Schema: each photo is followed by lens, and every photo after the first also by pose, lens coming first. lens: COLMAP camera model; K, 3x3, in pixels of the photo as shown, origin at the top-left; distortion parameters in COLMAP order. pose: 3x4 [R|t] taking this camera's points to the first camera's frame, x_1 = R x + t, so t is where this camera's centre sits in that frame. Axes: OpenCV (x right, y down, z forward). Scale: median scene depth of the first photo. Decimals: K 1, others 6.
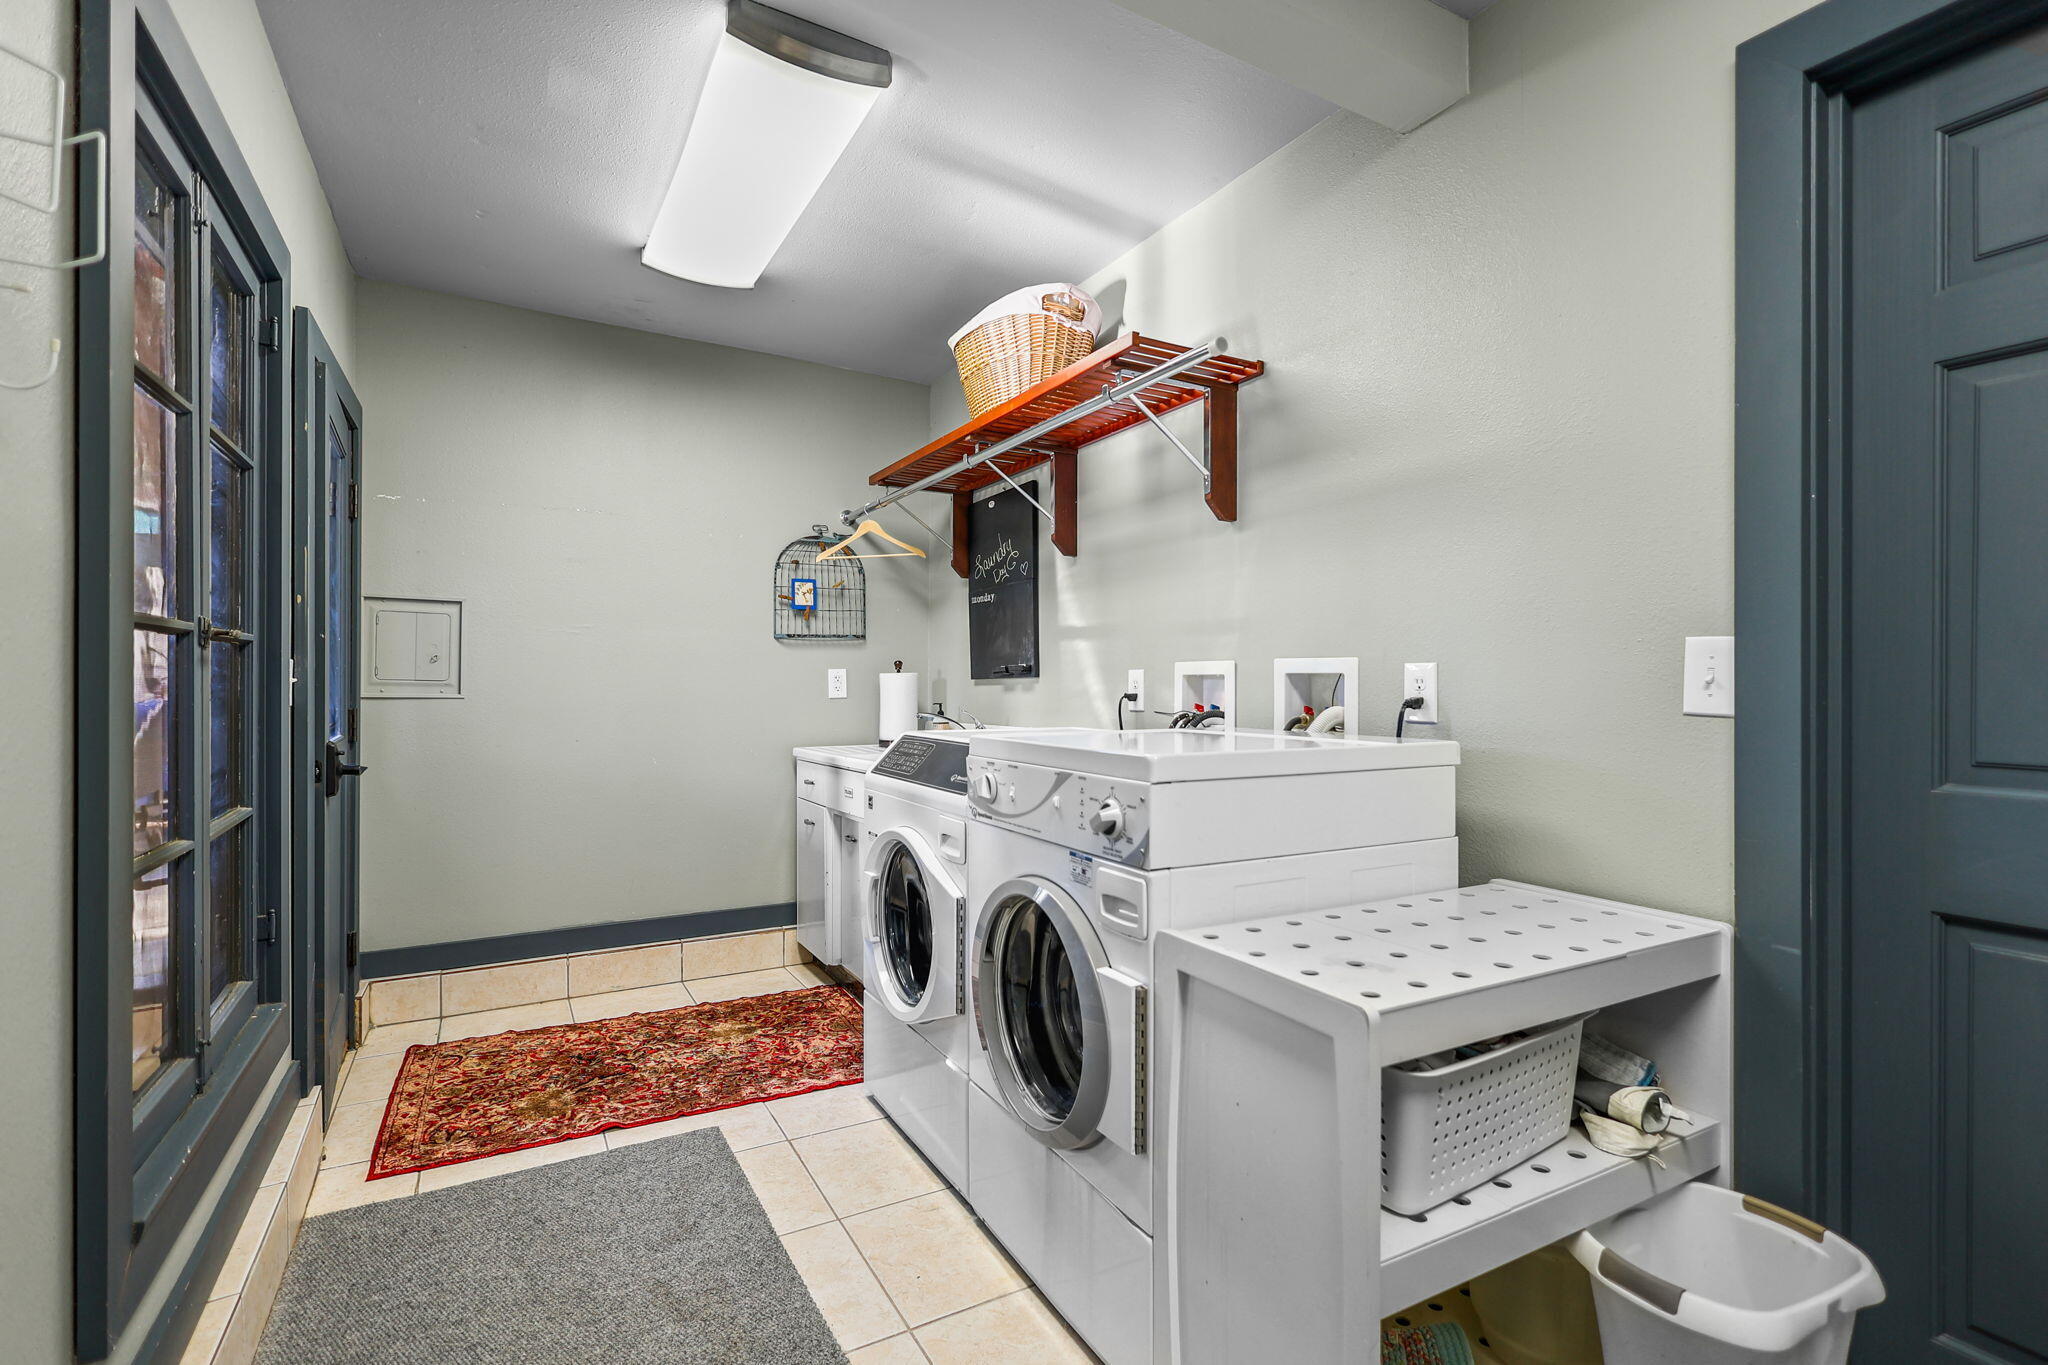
lens RADIAL K [[946.3, 0, 1021.8], [0, 946.3, 683.7], [0, 0, 1]] dist [0.003177, -0.000219]
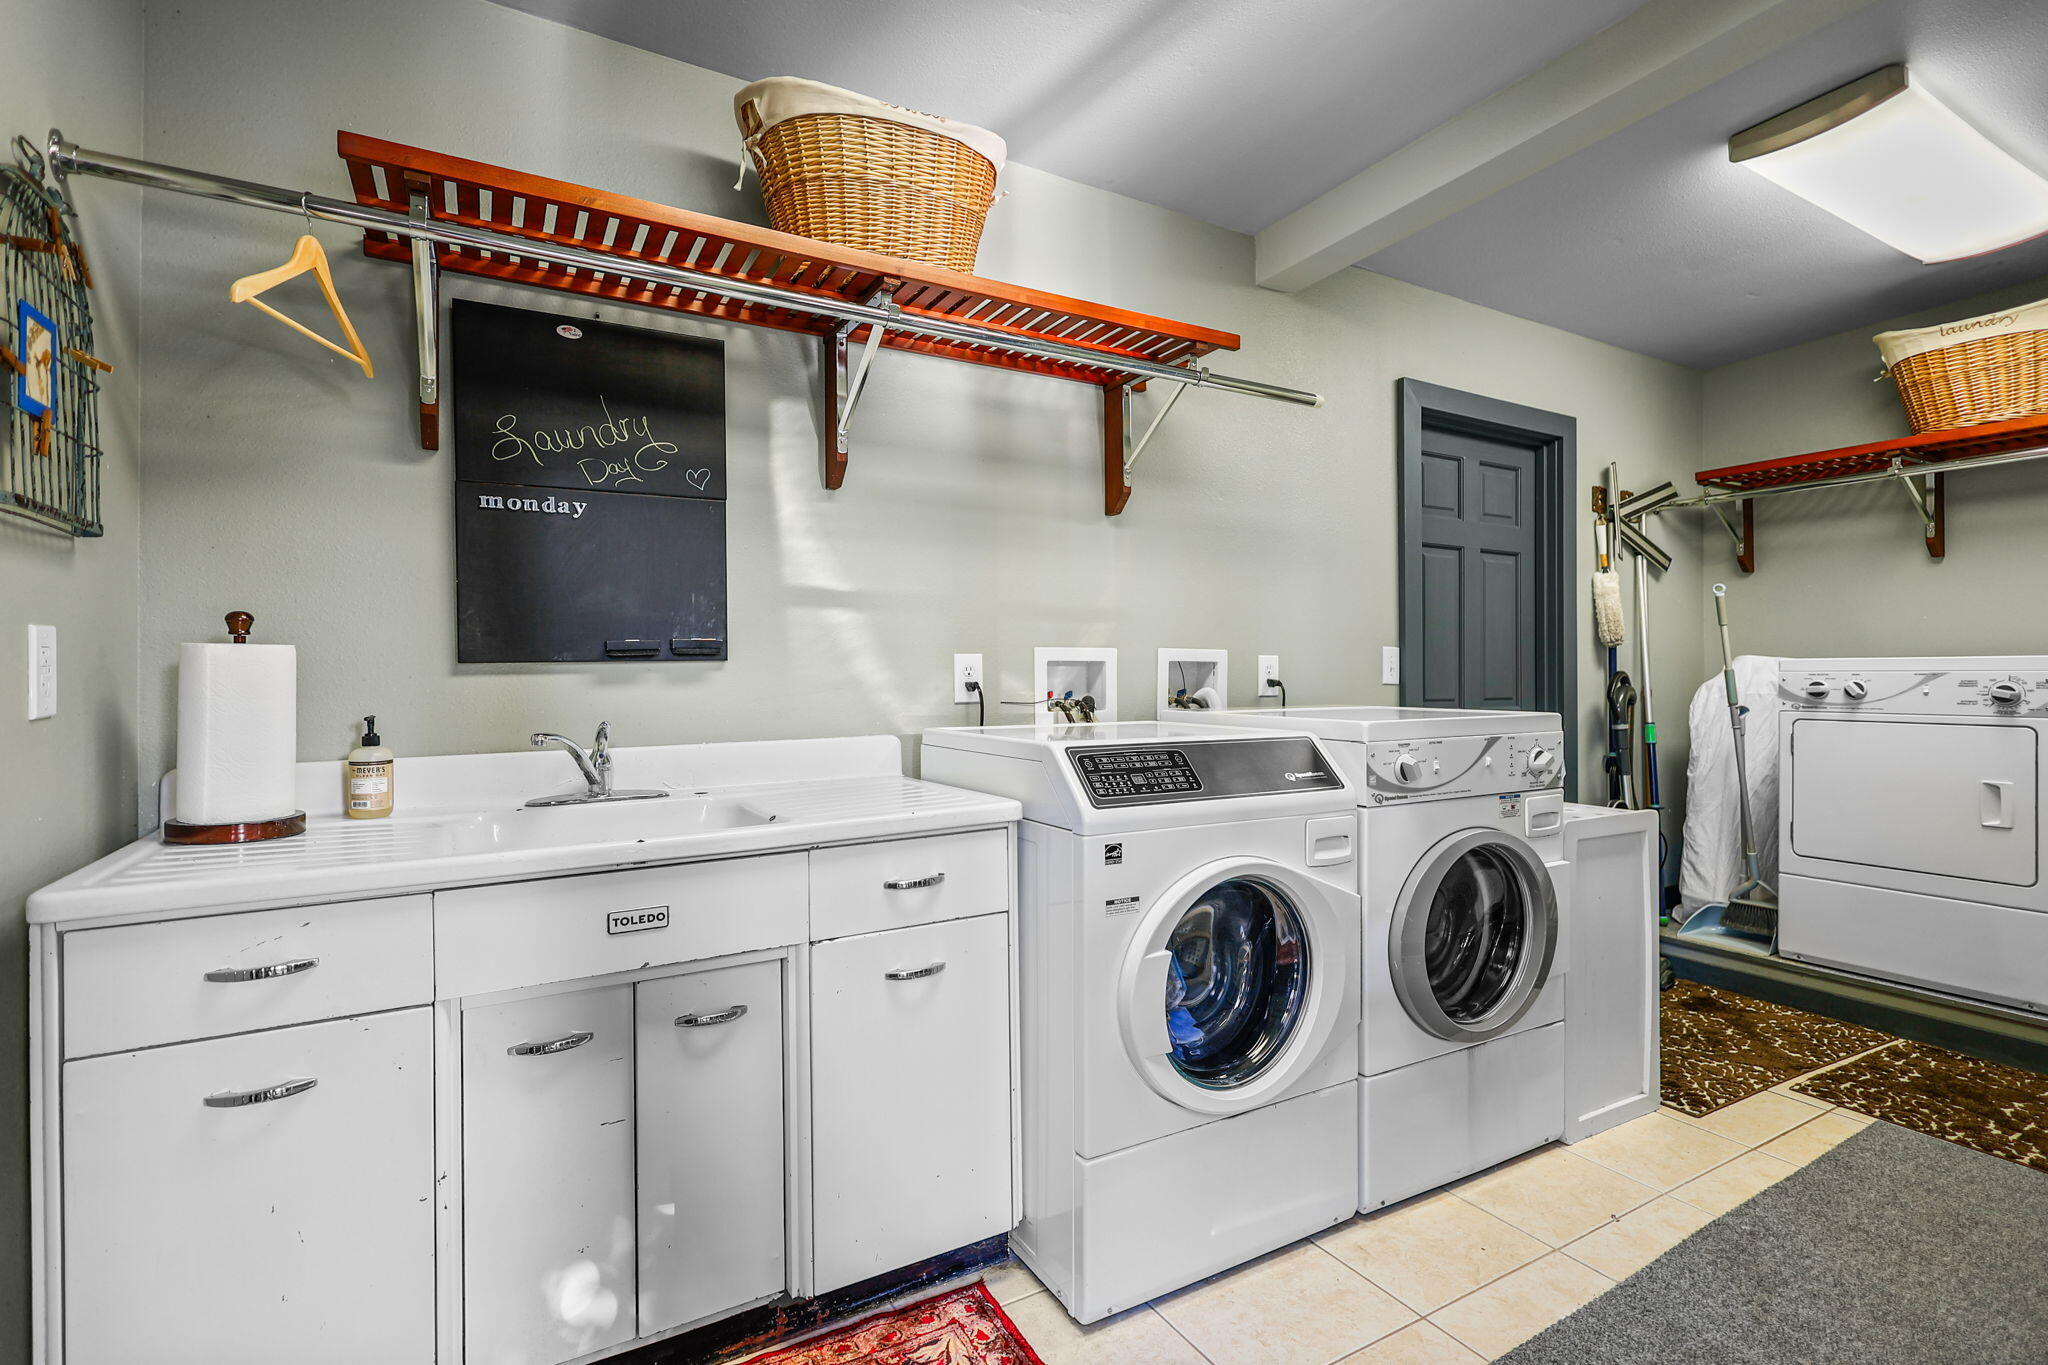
lens RADIAL K [[946.3, 0, 1021.1], [0, 946.3, 676.1], [0, 0, 1]] dist [0.003177, -0.000219]
pose [[-0.007065, -0.002638, 0.999972, -0.860119], [0.004879, 0.999985, 0.002673, 0.003253], [-0.999963, 0.004898, -0.007052, 1.148373]]
